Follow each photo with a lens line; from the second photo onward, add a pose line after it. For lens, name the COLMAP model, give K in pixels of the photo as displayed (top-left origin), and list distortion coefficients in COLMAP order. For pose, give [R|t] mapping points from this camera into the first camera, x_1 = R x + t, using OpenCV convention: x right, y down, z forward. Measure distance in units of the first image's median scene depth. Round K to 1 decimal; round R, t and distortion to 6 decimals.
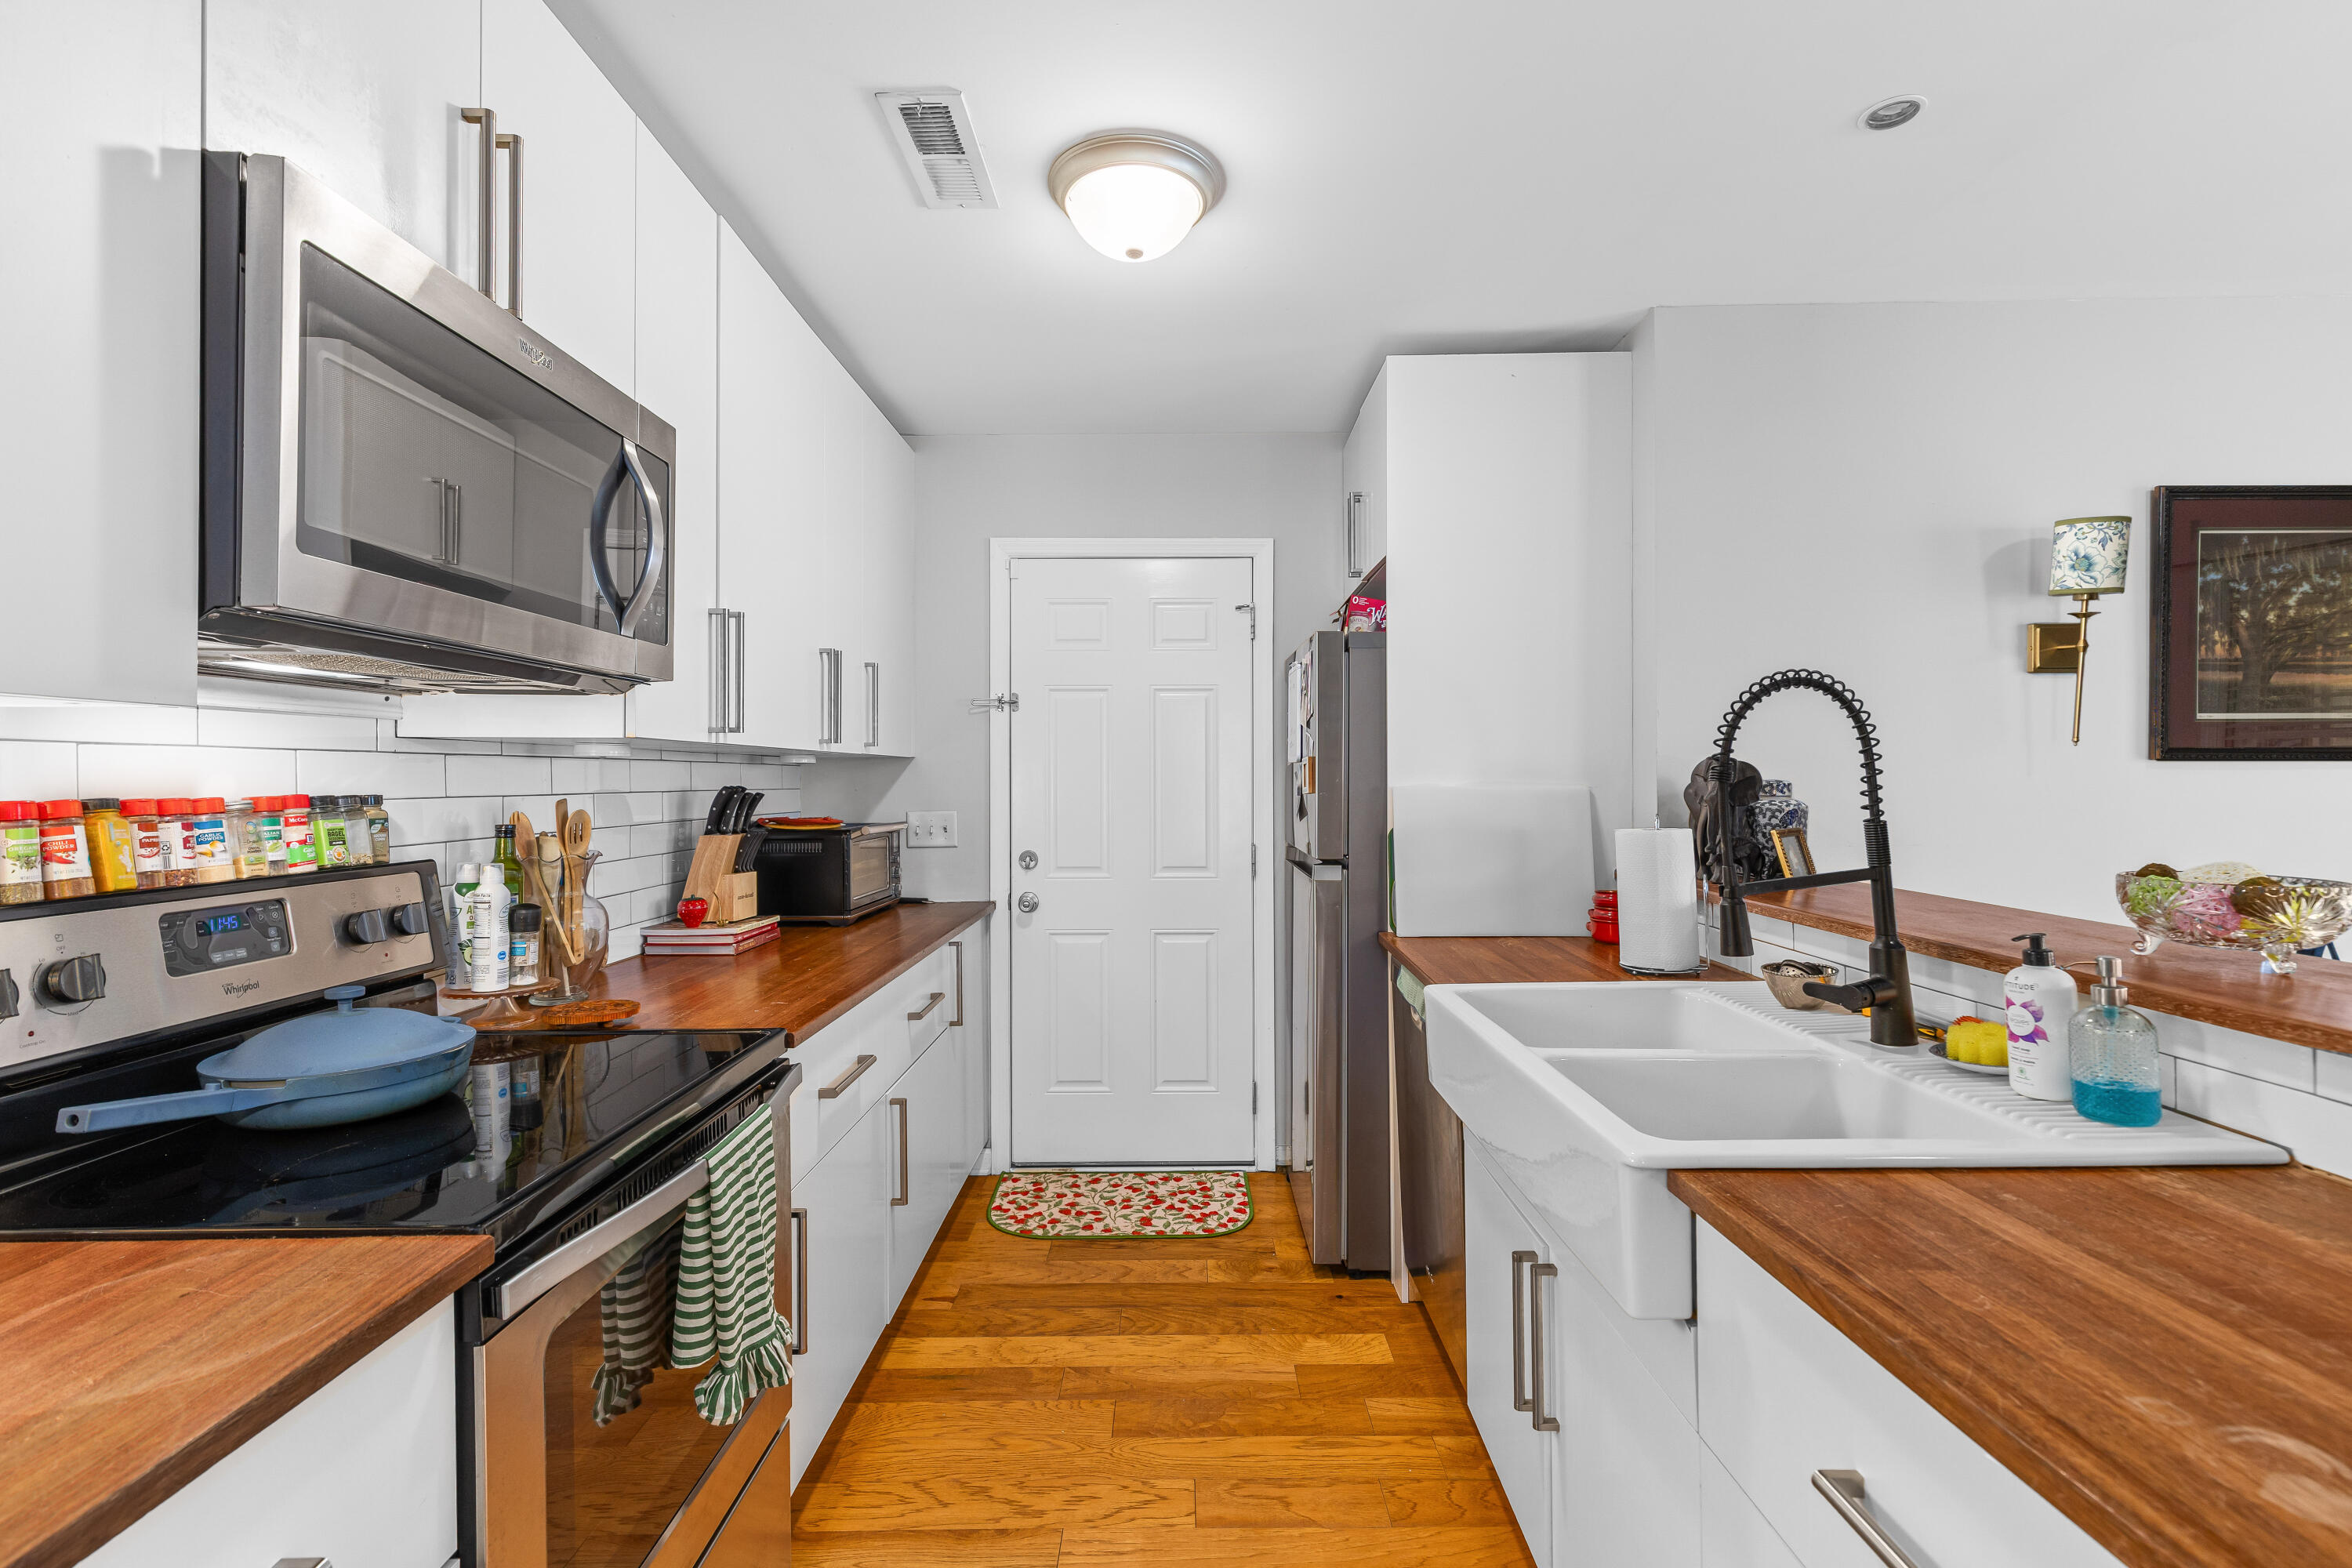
lens RADIAL K [[1057.2, 0, 1186.6], [0, 1057.2, 766.6], [0, 0, 1]] dist [0.008542, -0.000304]
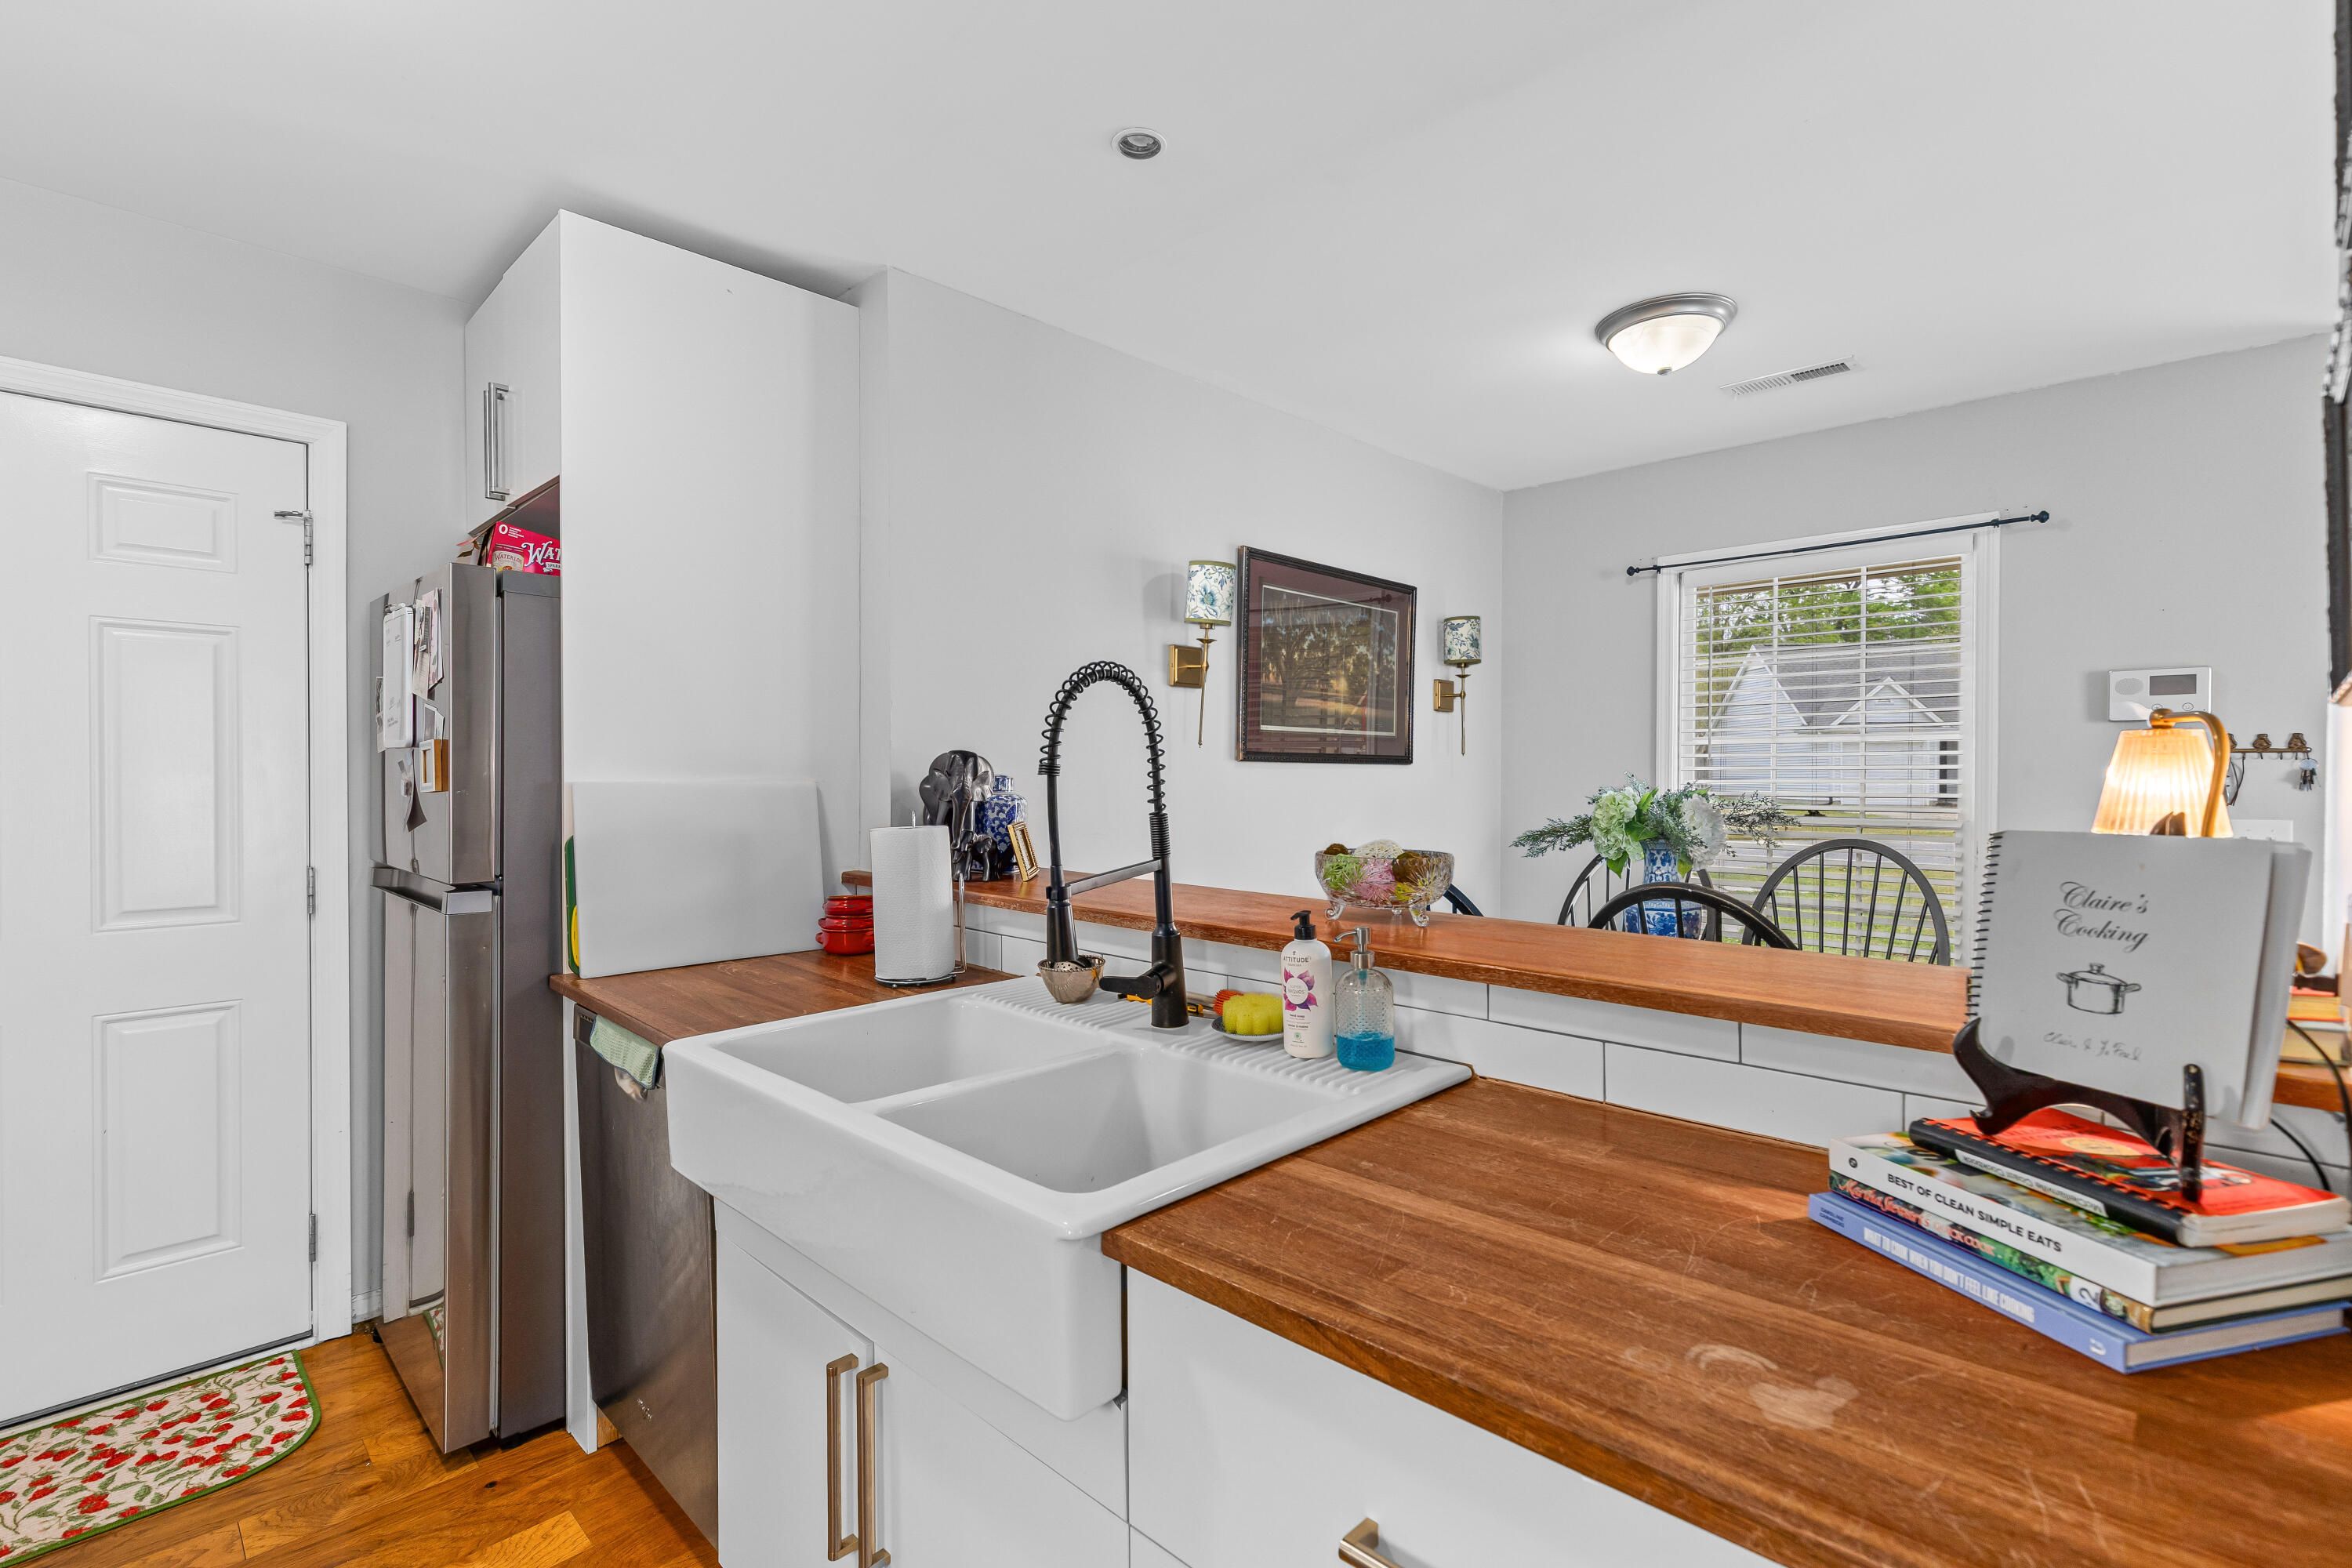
lens RADIAL K [[1066.4, 0, 1186.3], [0, 1066.4, 783.6], [0, 0, 1]] dist [0.011440, -0.001723]
pose [[0.700042, -0.001809, 0.714099, -0.047773], [-0.012242, 0.999819, 0.014534, 0.003574], [-0.713997, -0.018916, 0.699894, 0.153994]]
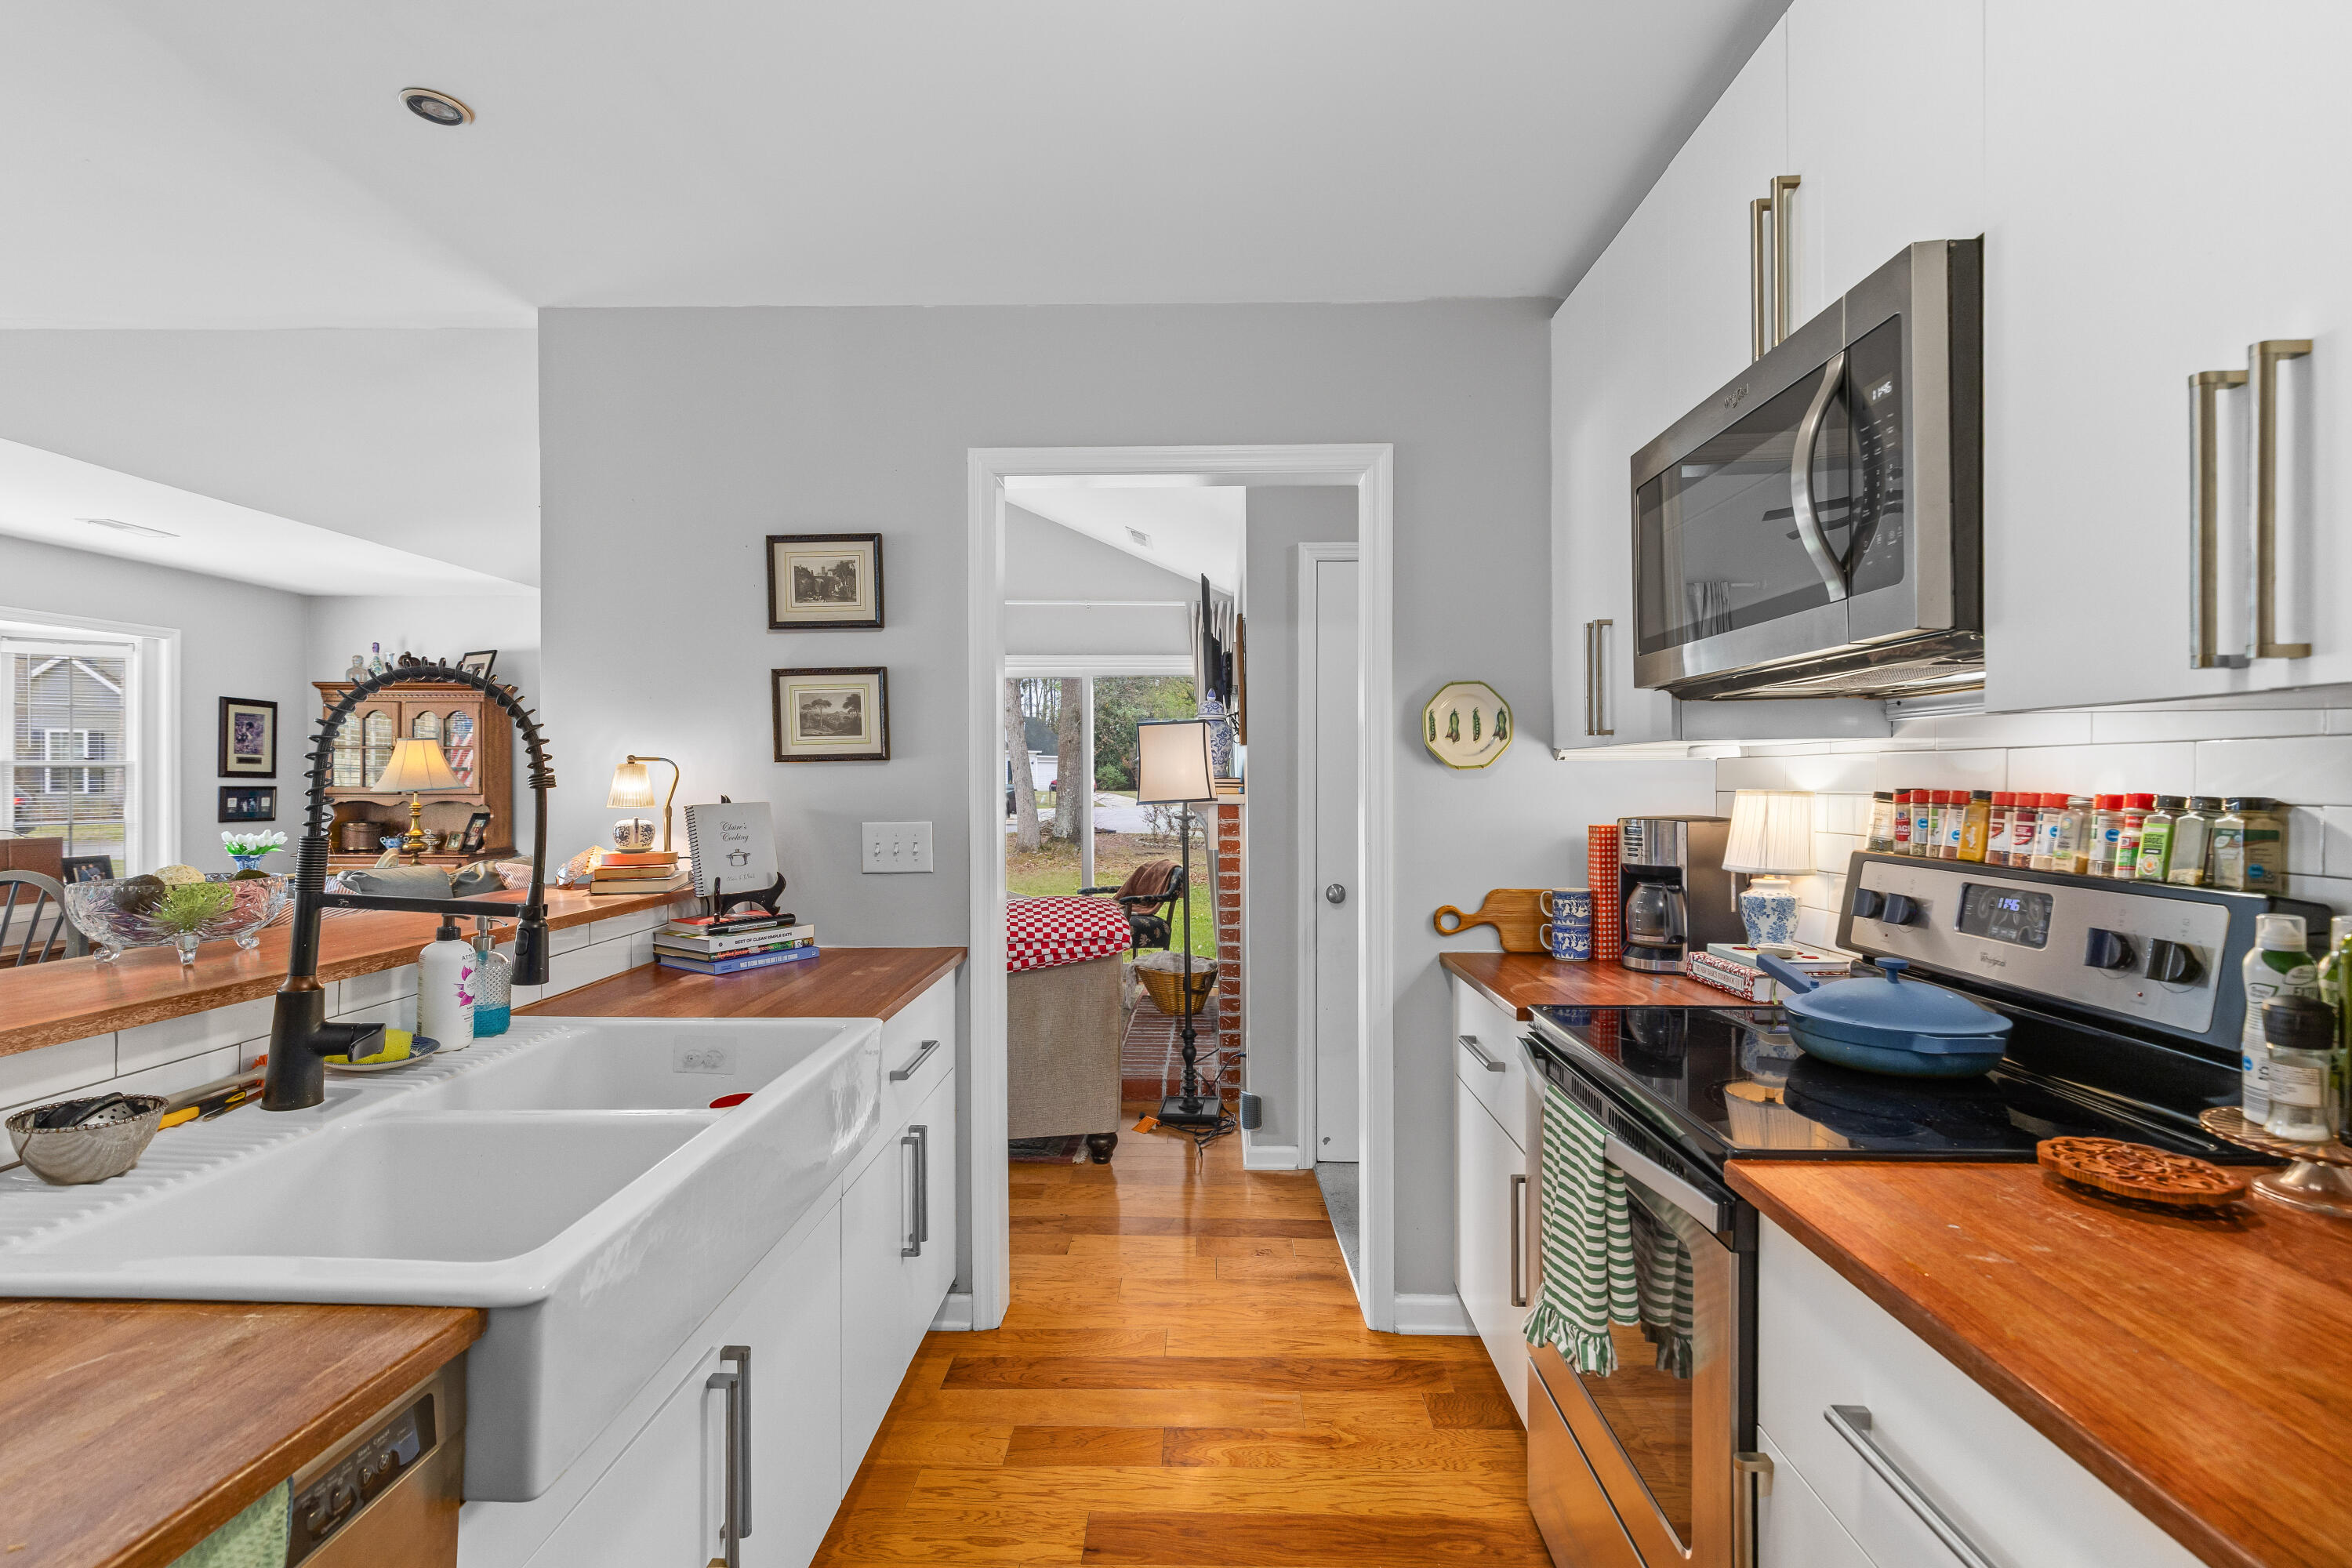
lens RADIAL K [[1066.4, 0, 1186.3], [0, 1066.4, 783.6], [0, 0, 1]] dist [0.011440, -0.001723]
pose [[-0.999492, 0.006426, 0.031222, -0.037329], [0.006163, 0.999945, -0.008534, 0.012610], [-0.031275, -0.008338, -0.999476, 1.149099]]
